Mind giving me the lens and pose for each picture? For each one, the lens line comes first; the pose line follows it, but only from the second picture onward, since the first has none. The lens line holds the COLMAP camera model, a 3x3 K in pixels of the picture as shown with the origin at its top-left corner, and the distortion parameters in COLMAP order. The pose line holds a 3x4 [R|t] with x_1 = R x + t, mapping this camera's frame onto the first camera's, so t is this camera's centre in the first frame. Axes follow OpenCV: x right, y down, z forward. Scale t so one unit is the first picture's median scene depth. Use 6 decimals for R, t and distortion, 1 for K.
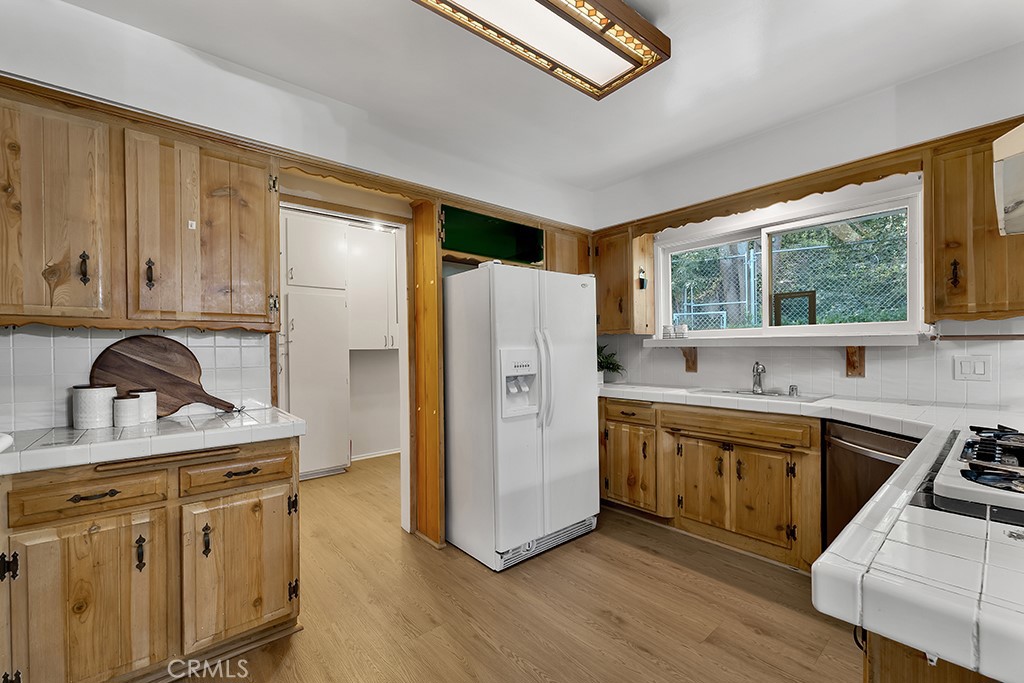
lens RADIAL K [[425.7, 0, 508.5], [0, 425.7, 352.0], [0, 0, 1]] dist [0.001860, -0.000265]
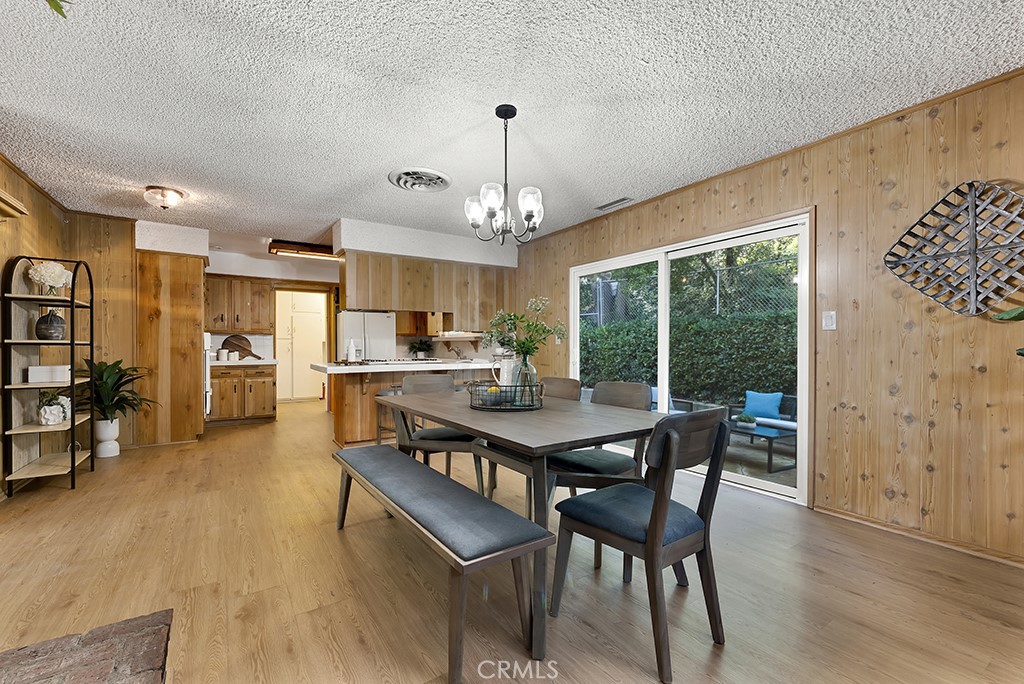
lens RADIAL K [[425.7, 0, 508.5], [0, 425.7, 352.5], [0, 0, 1]] dist [0.001860, -0.000265]
pose [[0.993128, 0.012029, -0.116414, 1.285684], [-0.011463, 0.999919, 0.005529, 0.042324], [0.116471, -0.004156, 0.993185, -1.599410]]
